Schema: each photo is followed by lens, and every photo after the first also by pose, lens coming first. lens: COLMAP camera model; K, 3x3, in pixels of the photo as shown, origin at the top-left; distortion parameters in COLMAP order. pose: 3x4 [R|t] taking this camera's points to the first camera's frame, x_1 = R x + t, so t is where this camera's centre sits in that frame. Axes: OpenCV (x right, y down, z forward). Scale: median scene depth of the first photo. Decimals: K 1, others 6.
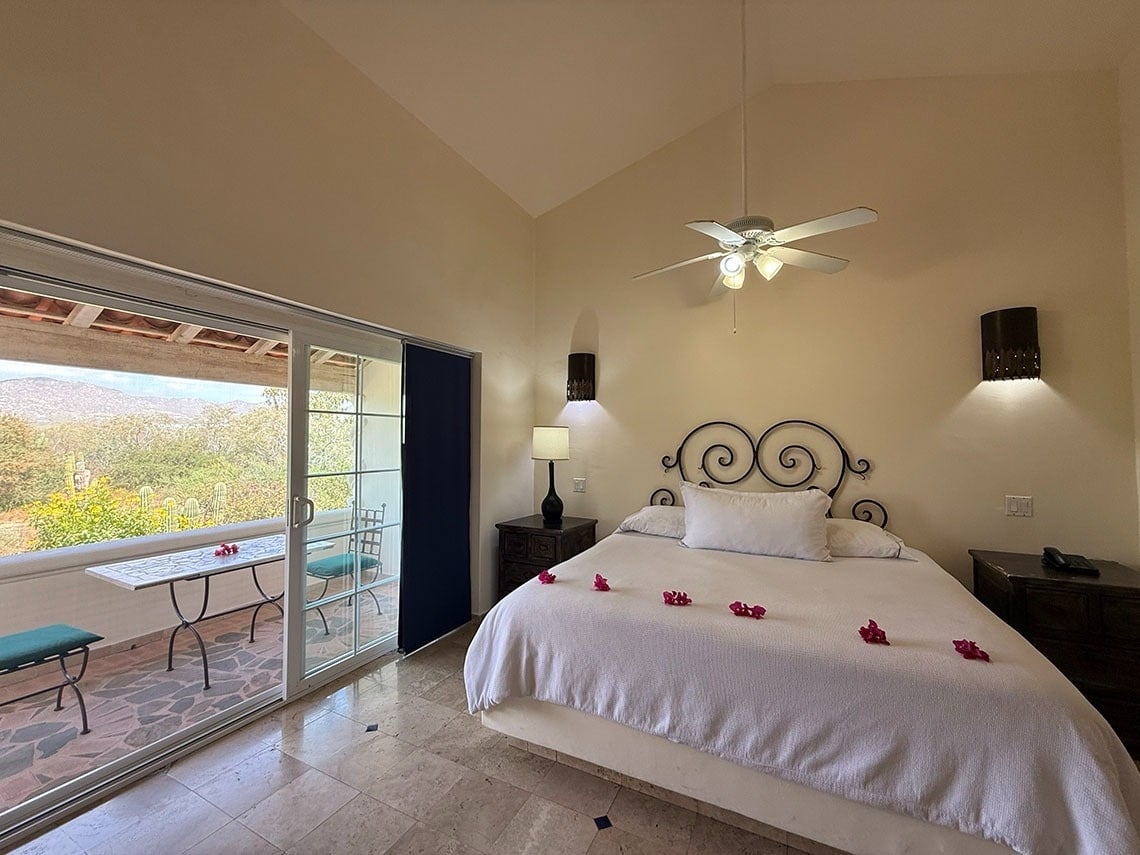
lens RADIAL K [[451.5, 0, 570.6], [0, 451.5, 426.9], [0, 0, 1]] dist [-0.000252, 0.000504]
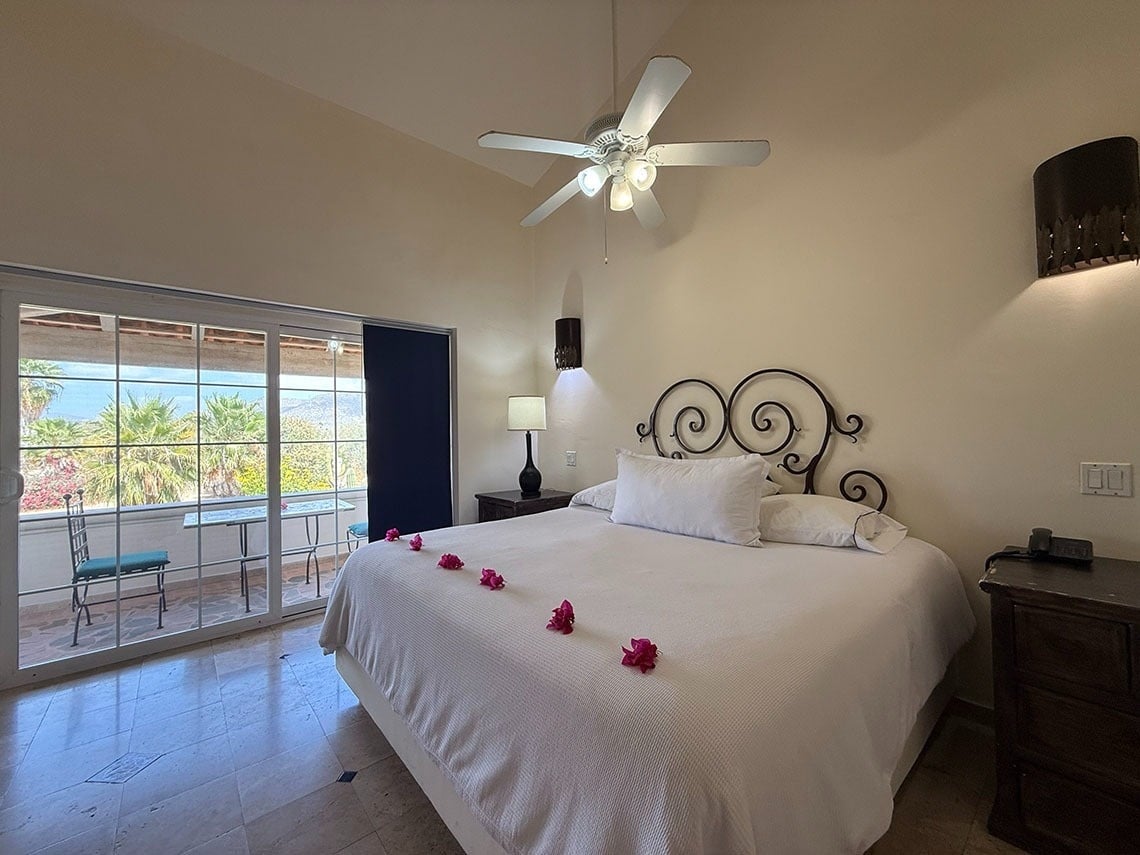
lens RADIAL K [[451.5, 0, 568.3], [0, 451.5, 426.8], [0, 0, 1]] dist [-0.000252, 0.000504]
pose [[0.926660, -0.026465, -0.374967, 0.547858], [0.034328, 0.999308, 0.014304, 0.071685], [0.374329, -0.026127, 0.926928, 0.175387]]
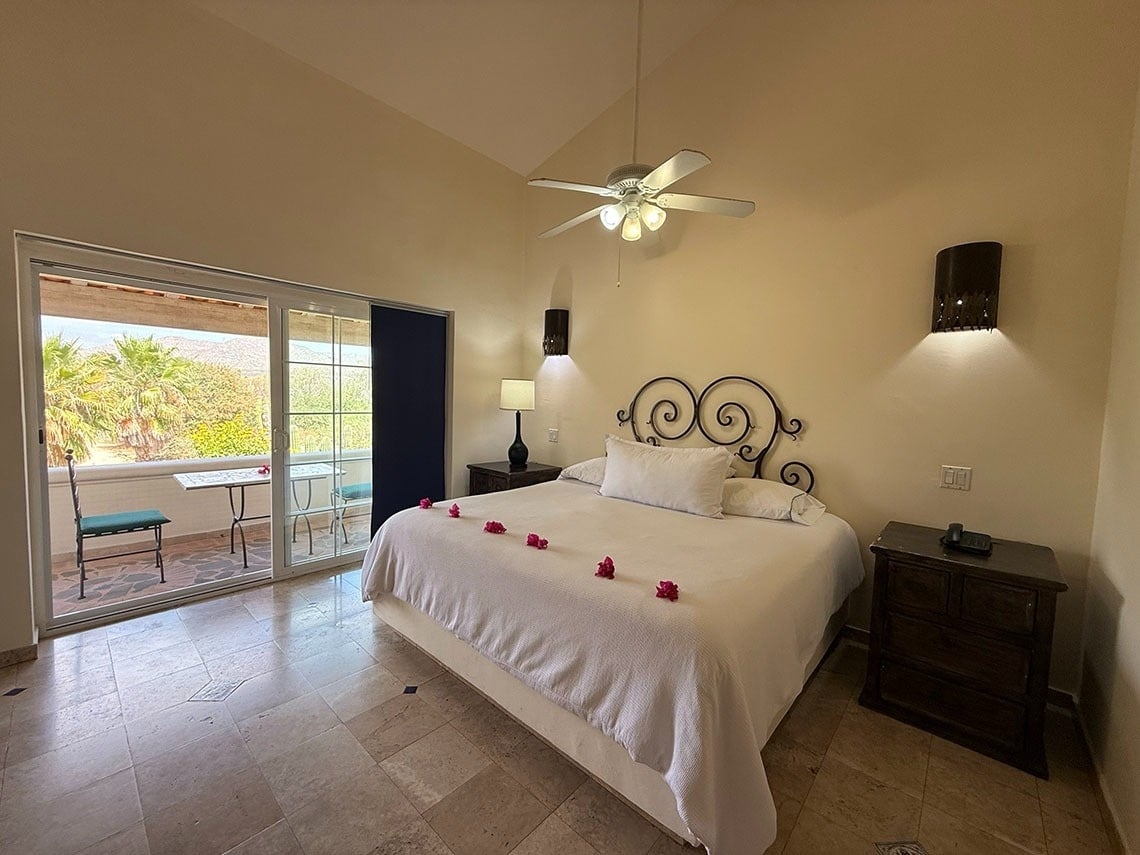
lens RADIAL K [[451.5, 0, 568.3], [0, 451.5, 426.2], [0, 0, 1]] dist [-0.000252, 0.000504]
pose [[0.966528, 0.043100, -0.252915, 0.475679], [-0.019438, 0.995257, 0.095323, 0.007331], [0.255824, -0.087216, 0.962781, -0.024304]]
